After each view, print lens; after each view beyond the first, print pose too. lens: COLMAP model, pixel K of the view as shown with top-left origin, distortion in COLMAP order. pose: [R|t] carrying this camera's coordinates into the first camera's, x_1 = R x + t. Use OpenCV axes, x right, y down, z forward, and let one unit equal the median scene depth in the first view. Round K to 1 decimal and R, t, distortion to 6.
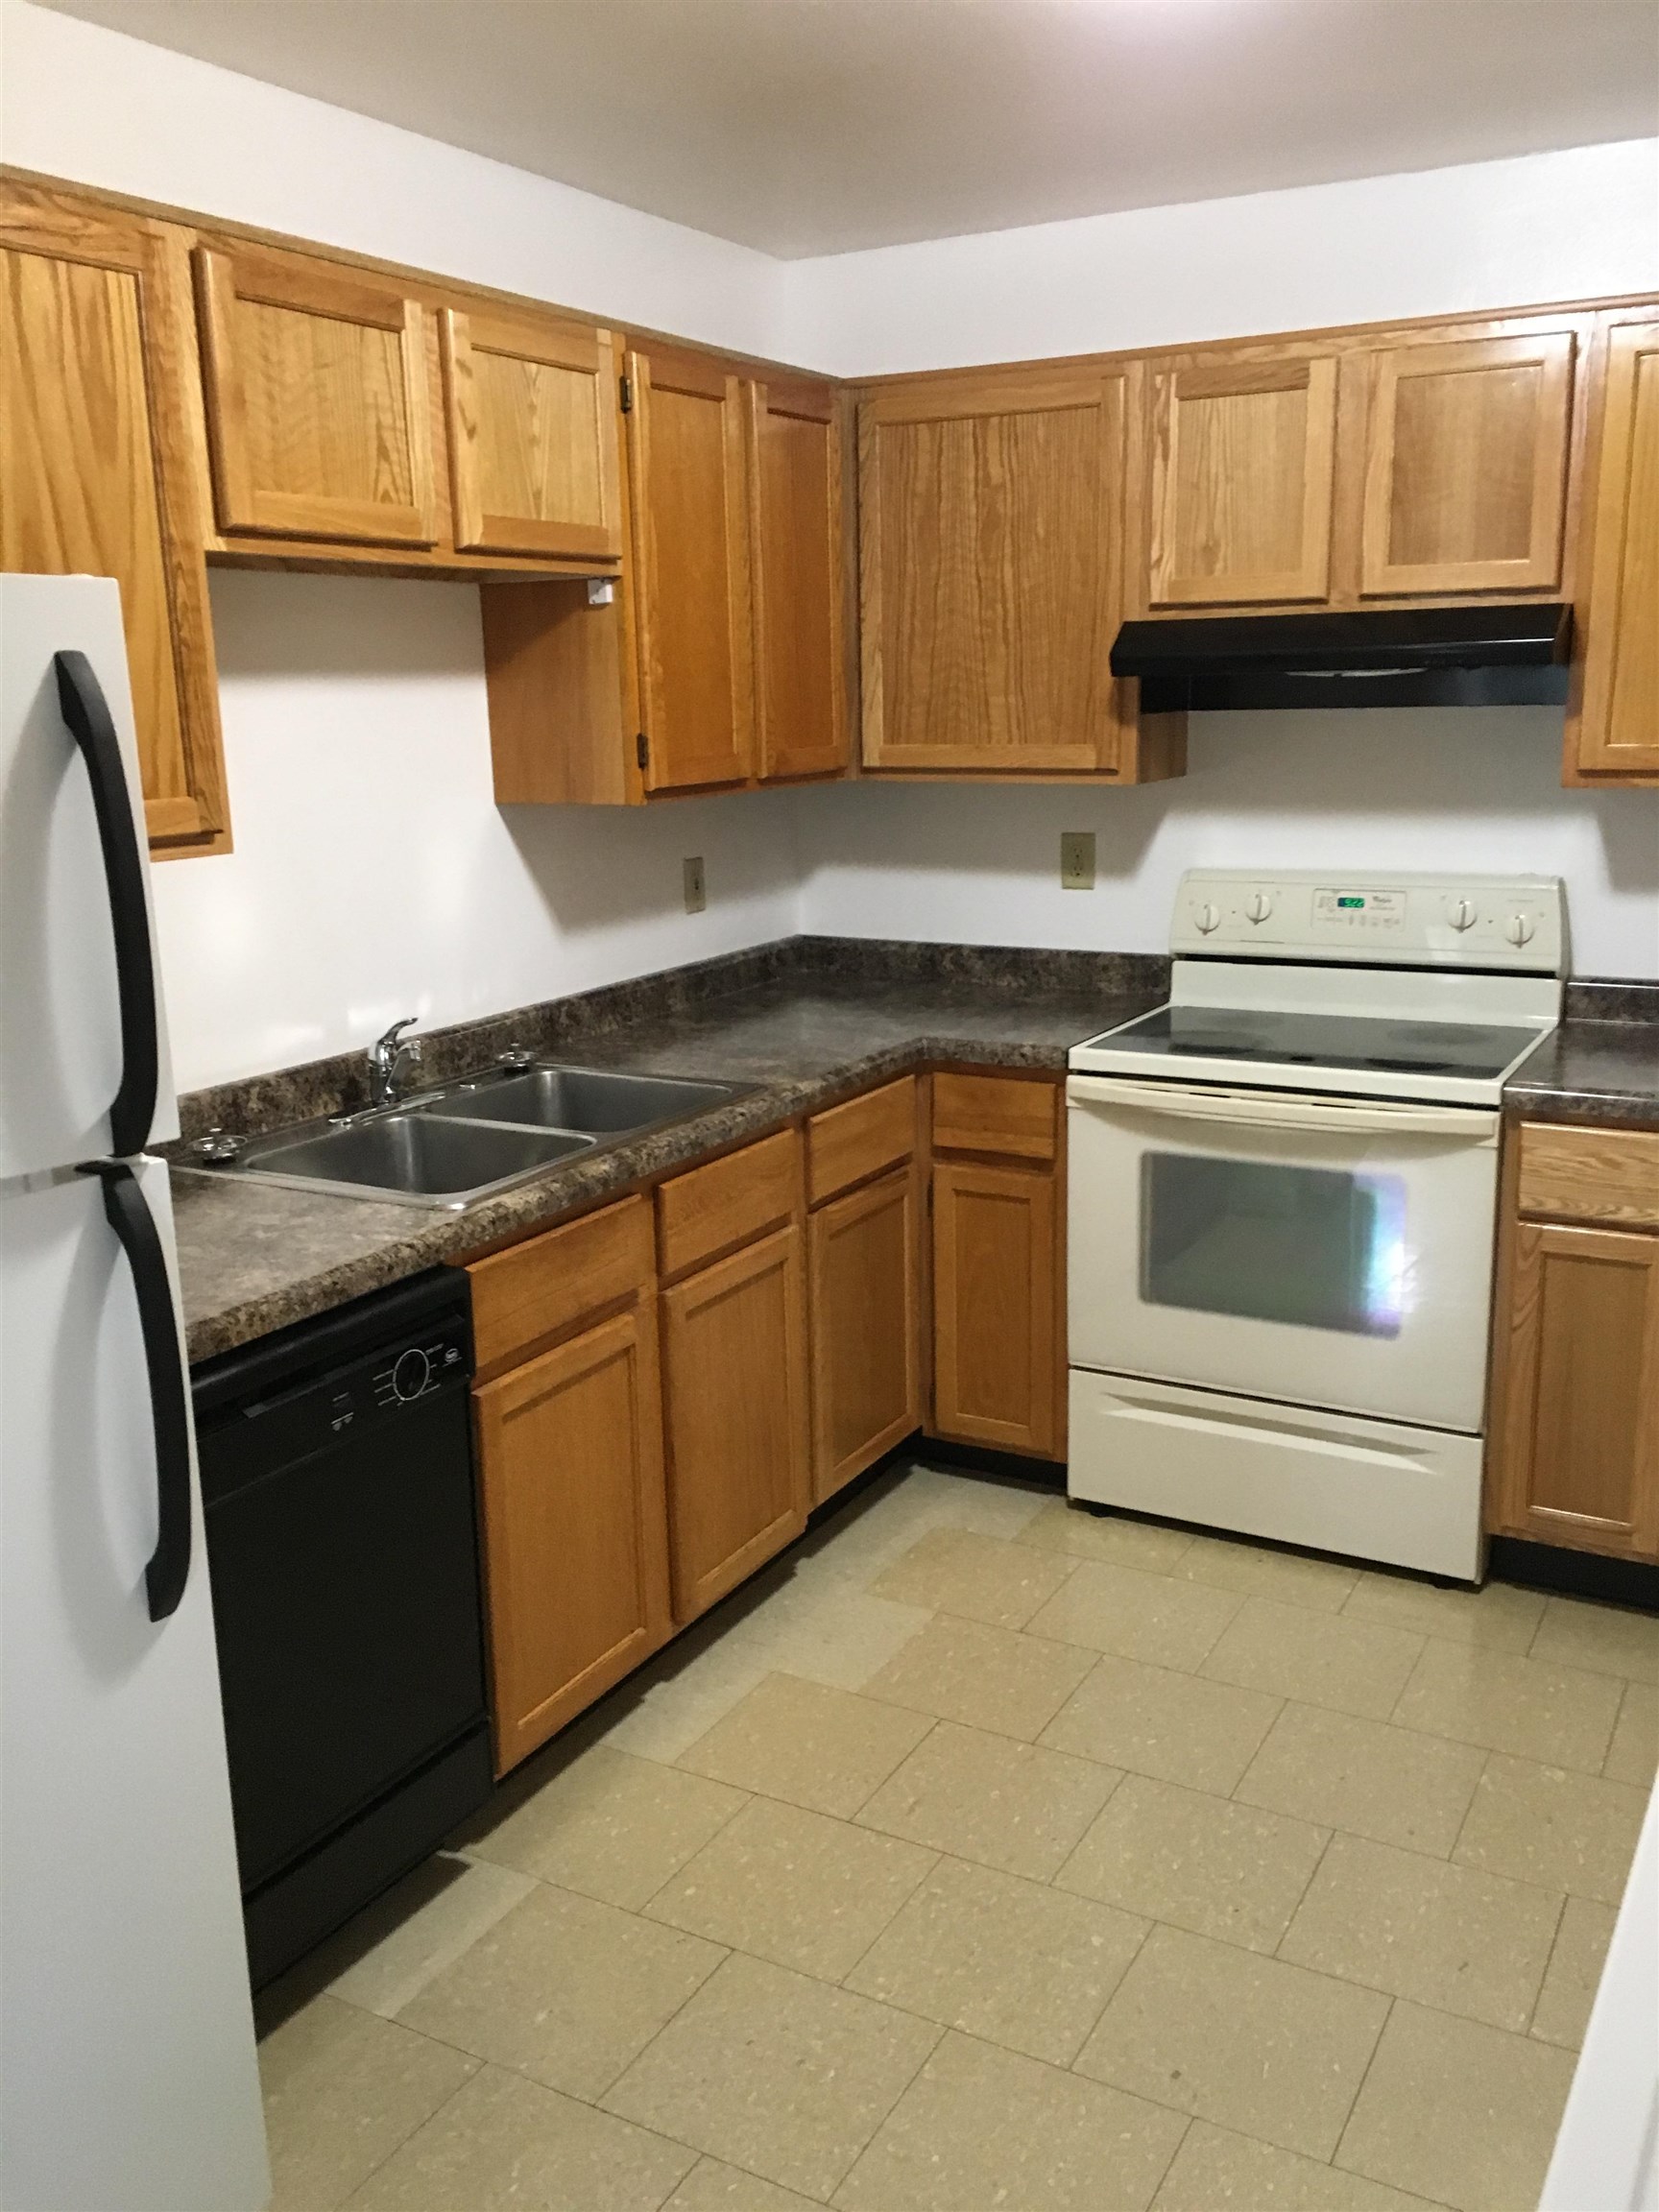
lens RADIAL K [[1898.3, 0, 787.6], [0, 1898.3, 1118.2], [0, 0, 1]] dist [0.049285, -0.040349]
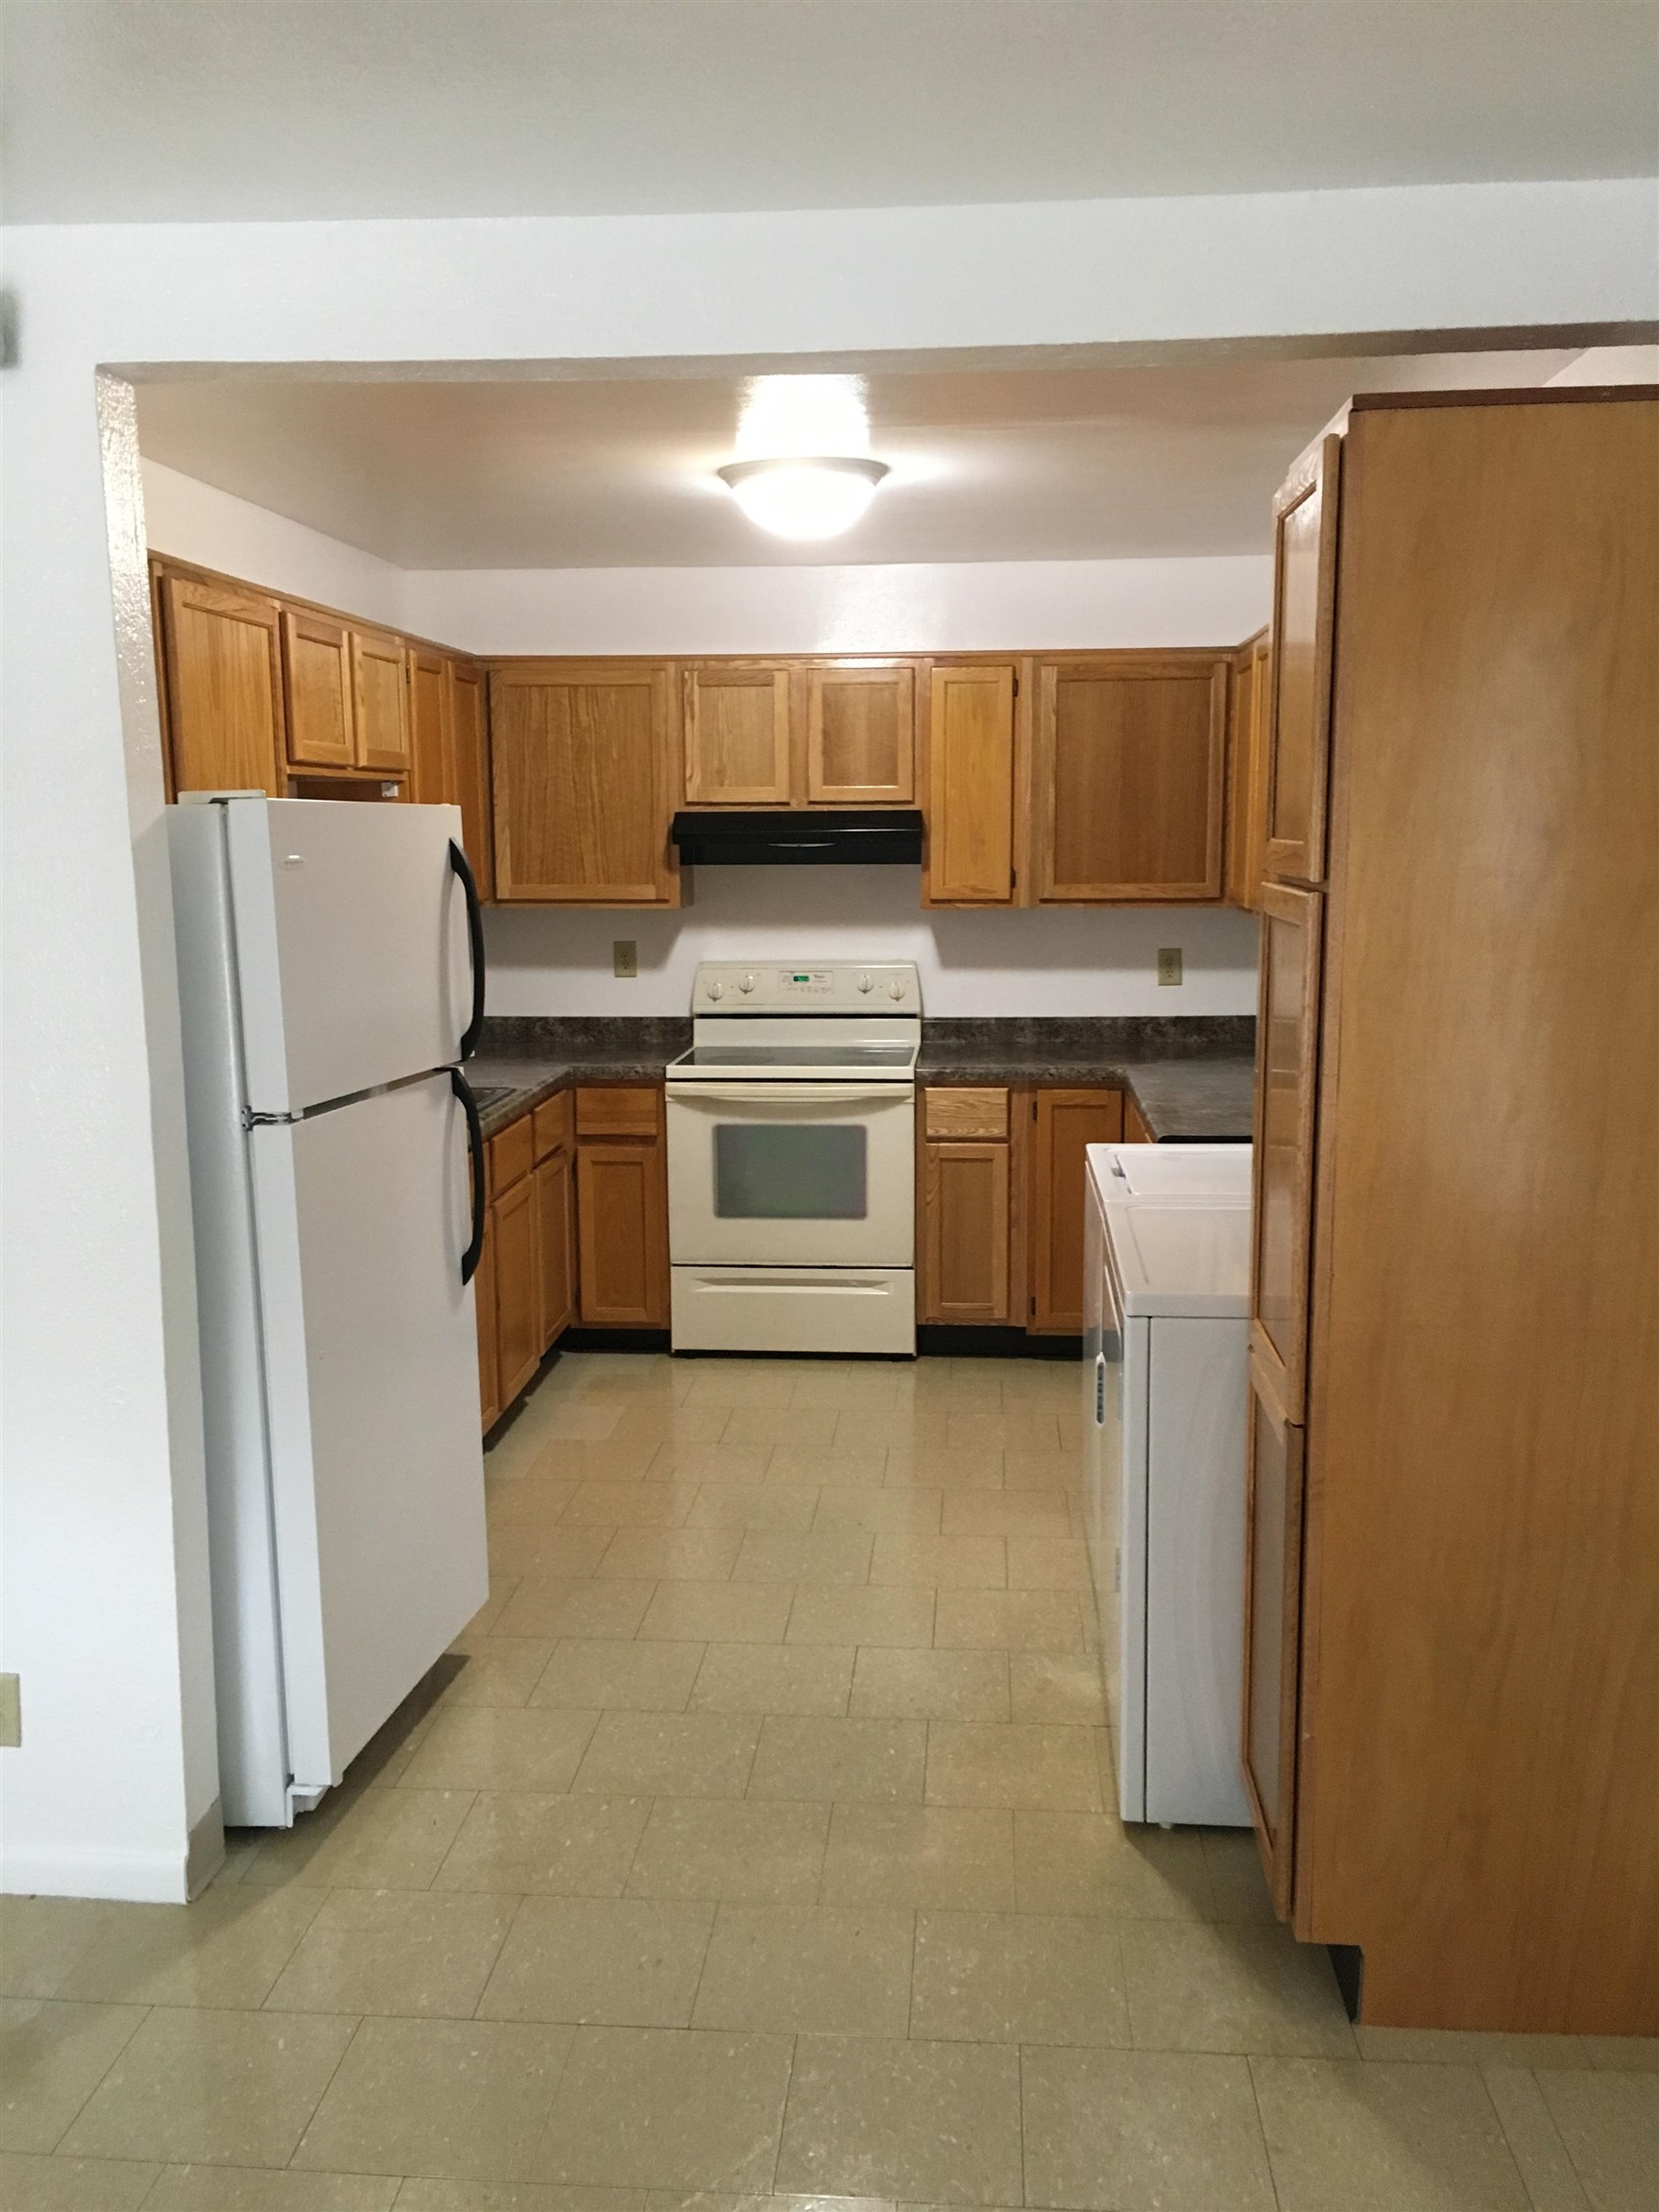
lens RADIAL K [[1898.3, 0, 821.1], [0, 1898.3, 1113.9], [0, 0, 1]] dist [0.049285, -0.040349]
pose [[0.907326, -0.048921, 0.417572, -0.417235], [0.082117, 0.994699, -0.061894, 0.117034], [-0.412331, 0.090448, 0.906533, -0.543059]]
